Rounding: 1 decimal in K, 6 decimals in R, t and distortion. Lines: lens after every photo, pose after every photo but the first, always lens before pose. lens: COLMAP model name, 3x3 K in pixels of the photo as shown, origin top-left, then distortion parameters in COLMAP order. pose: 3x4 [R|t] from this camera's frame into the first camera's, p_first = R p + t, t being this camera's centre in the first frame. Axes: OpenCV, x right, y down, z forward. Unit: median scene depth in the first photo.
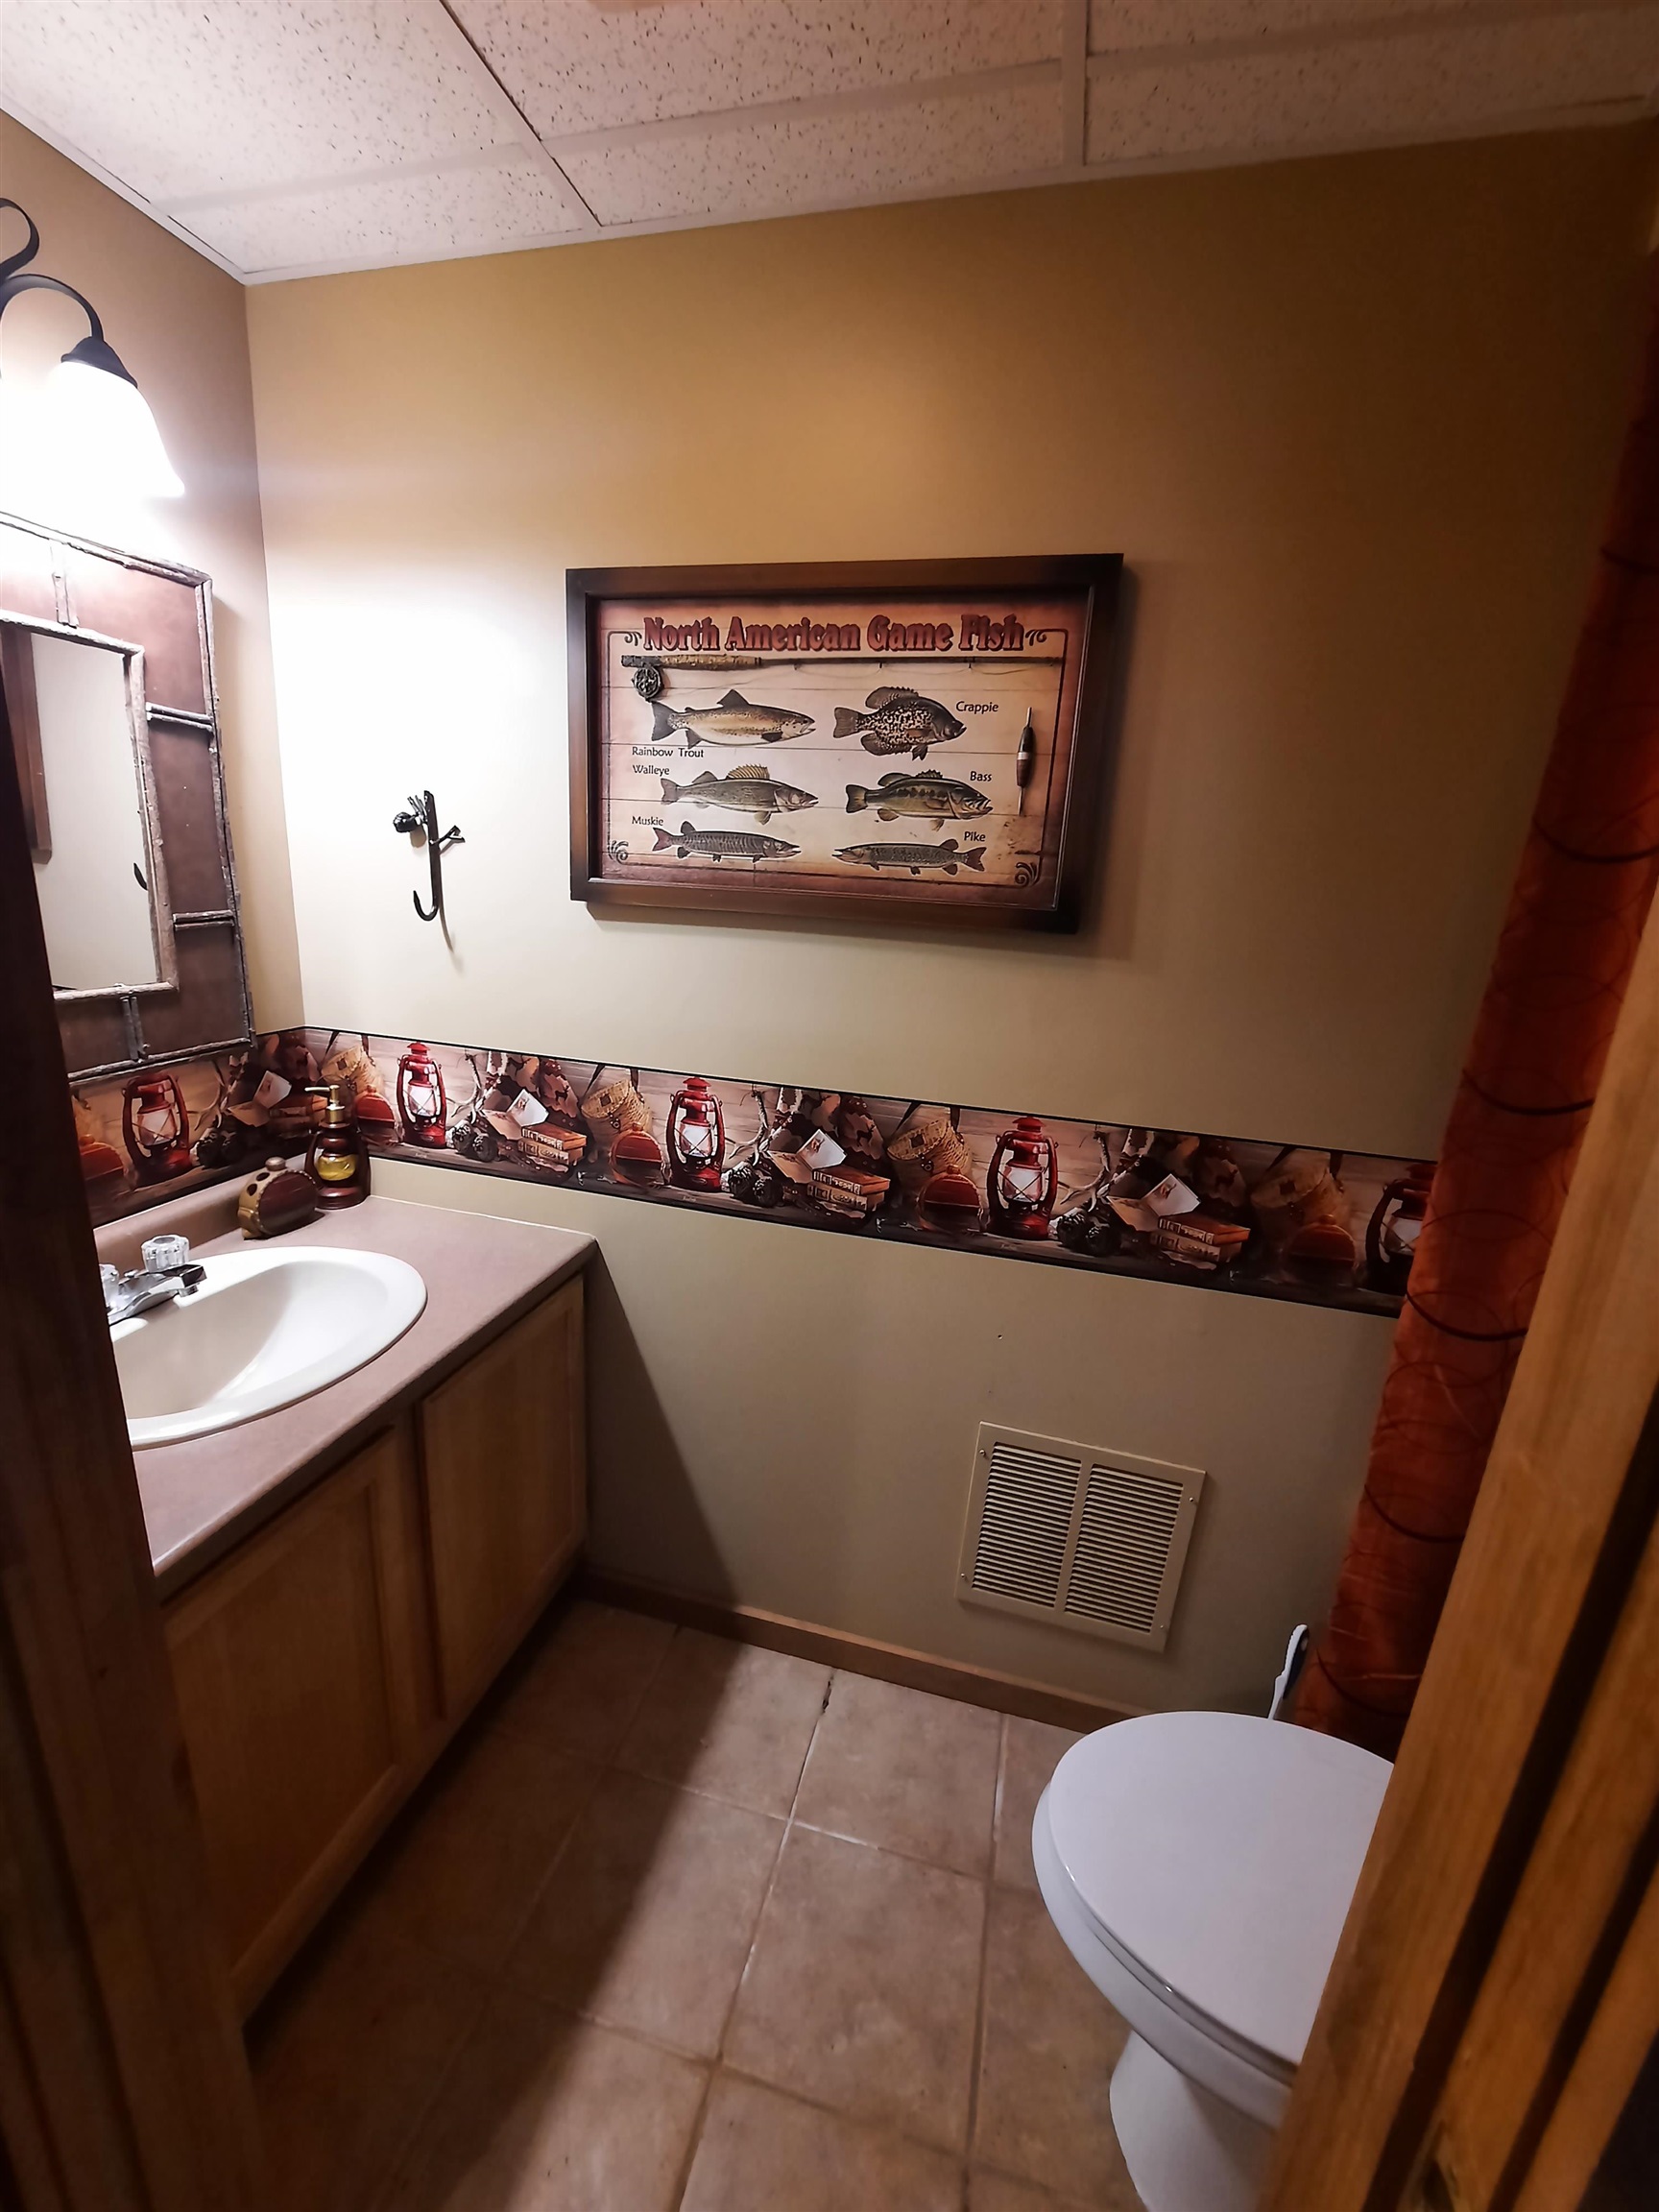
lens RADIAL K [[895.2, 0, 832.3], [0, 895.2, 1113.4], [0, 0, 1]] dist [-0.015156, 0.000835]
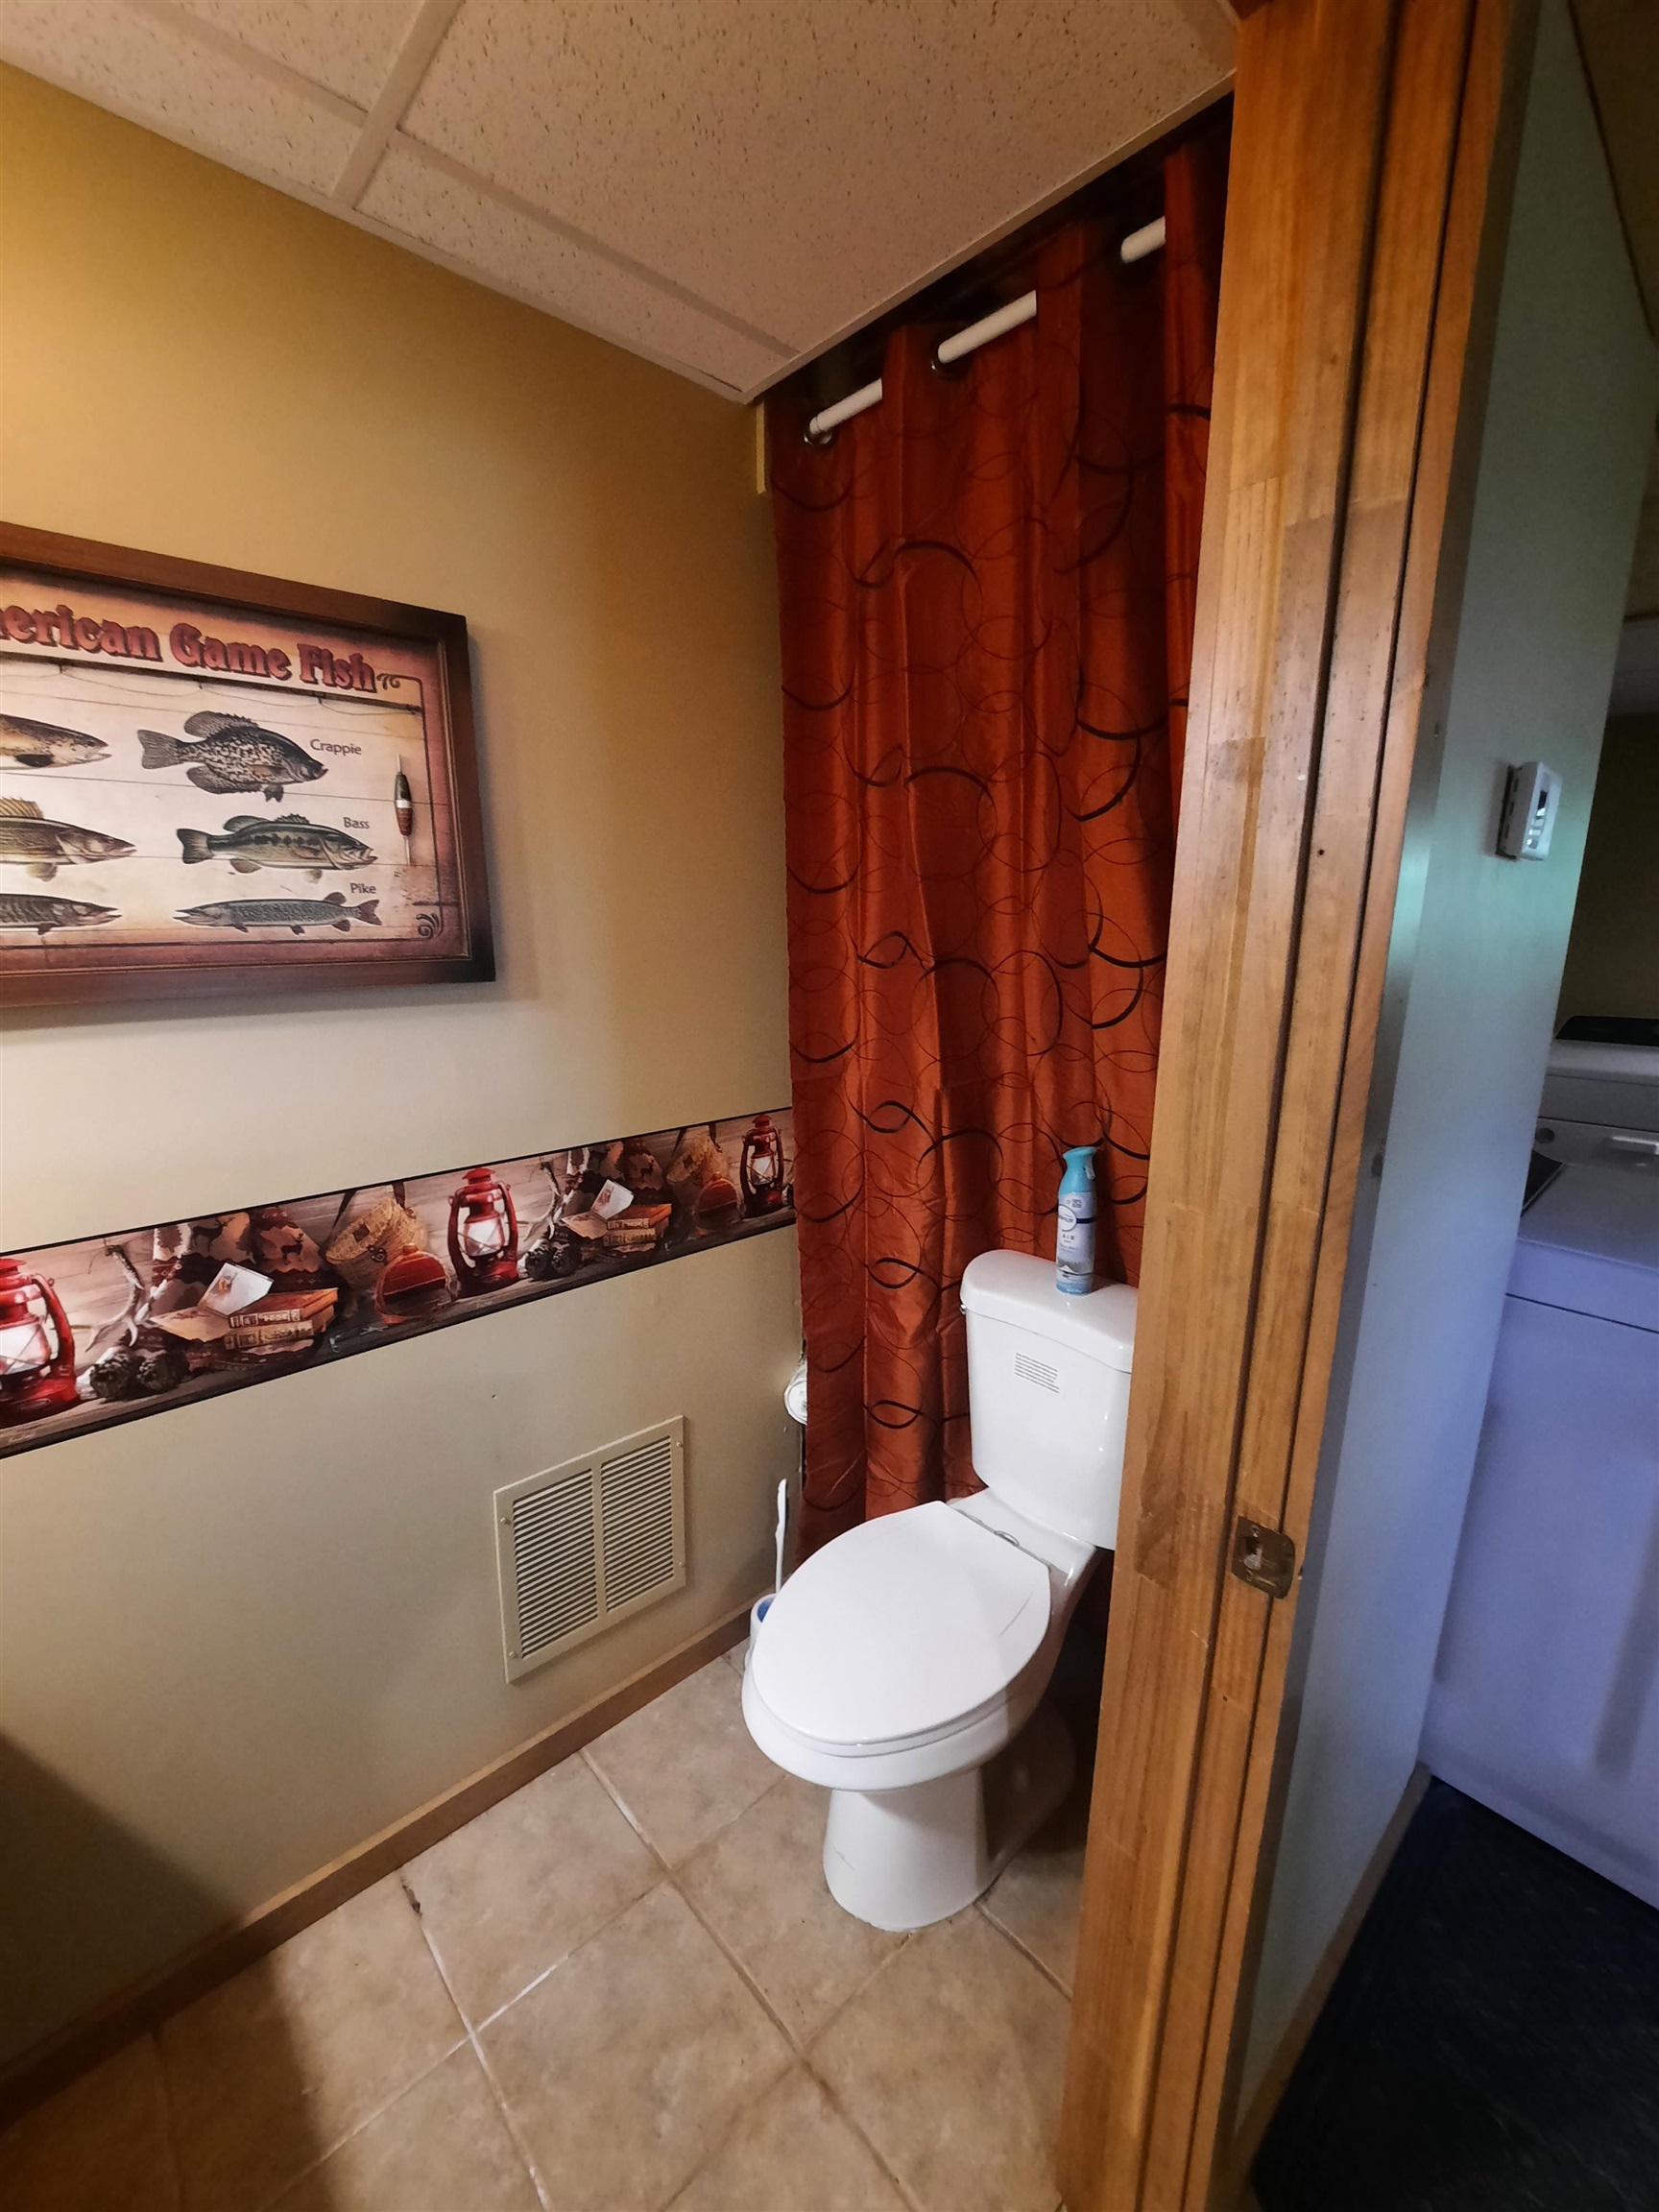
lens RADIAL K [[895.2, 0, 835.1], [0, 895.2, 1113.7], [0, 0, 1]] dist [-0.015156, 0.000835]
pose [[0.534776, -0.237123, 0.811041, -0.363728], [0.248778, 0.961460, 0.117064, -0.073333], [-0.807542, 0.139166, 0.573157, 0.117961]]
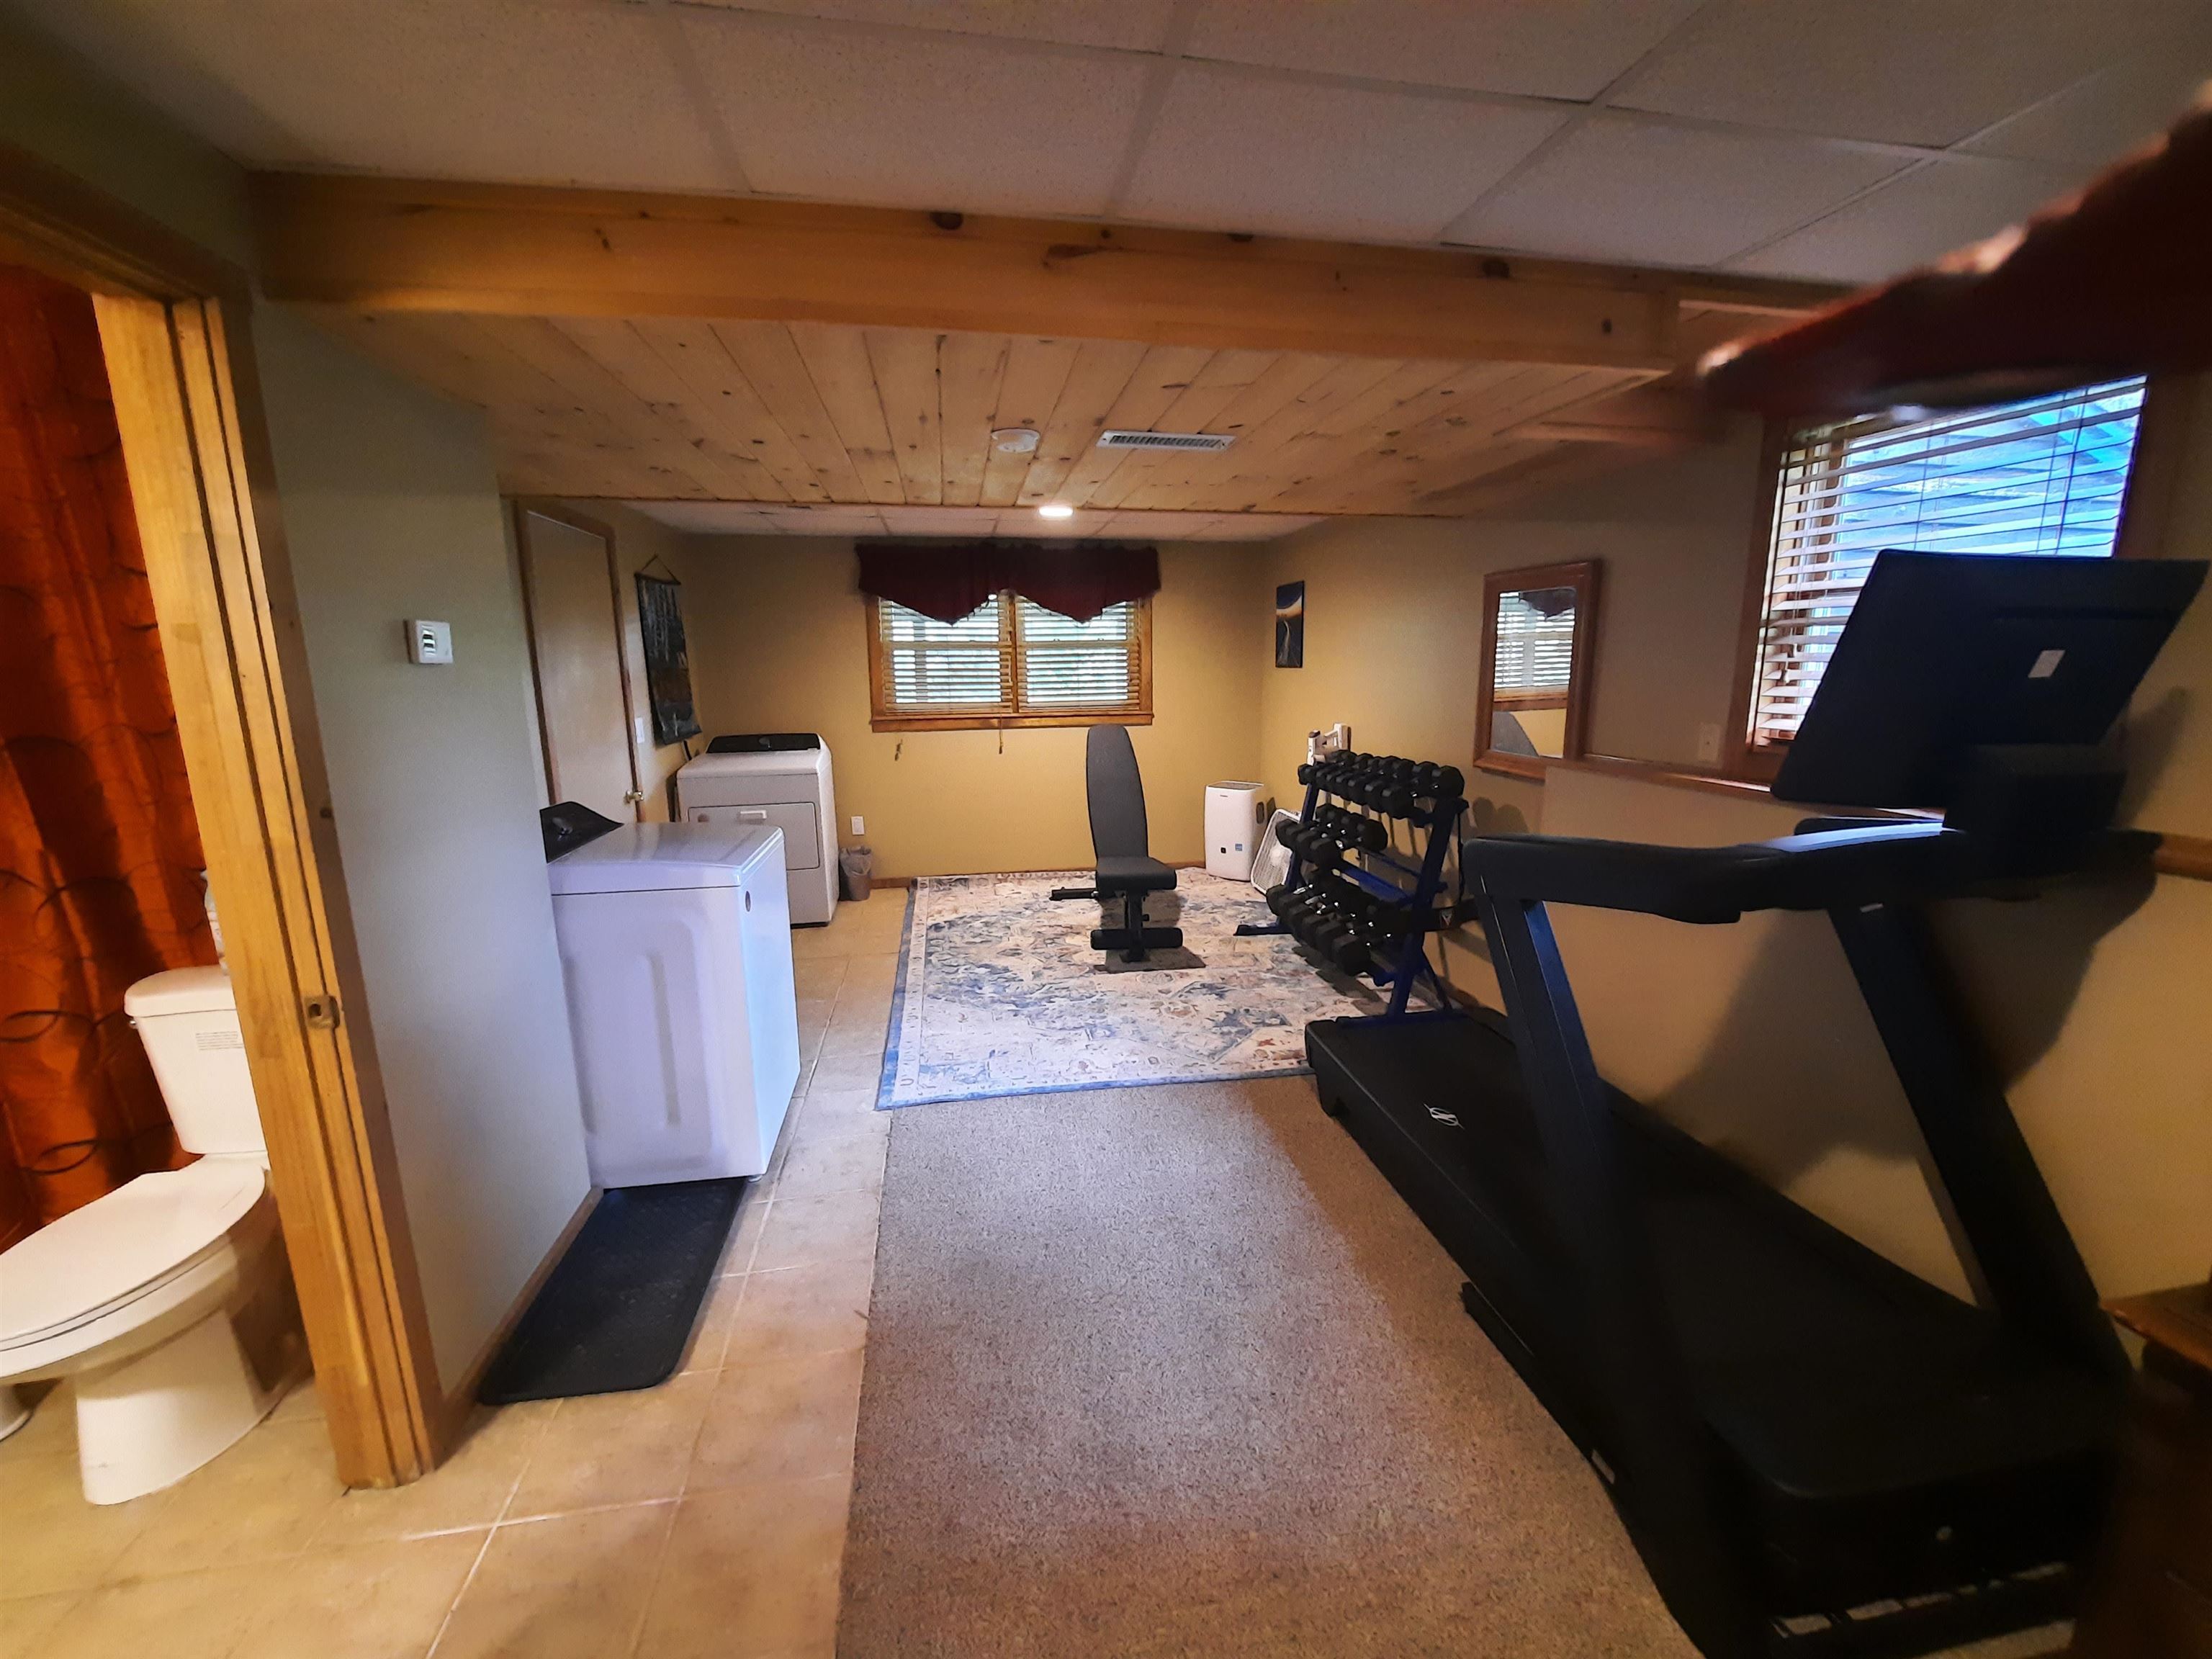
lens RADIAL K [[895.2, 0, 1112.0], [0, 895.2, 822.7], [0, 0, 1]] dist [-0.015156, 0.000835]
pose [[-0.421685, -0.217375, 0.880301, -1.240661], [0.233674, 0.911995, 0.337137, -0.039418], [-0.876115, 0.347869, -0.333780, -0.351667]]
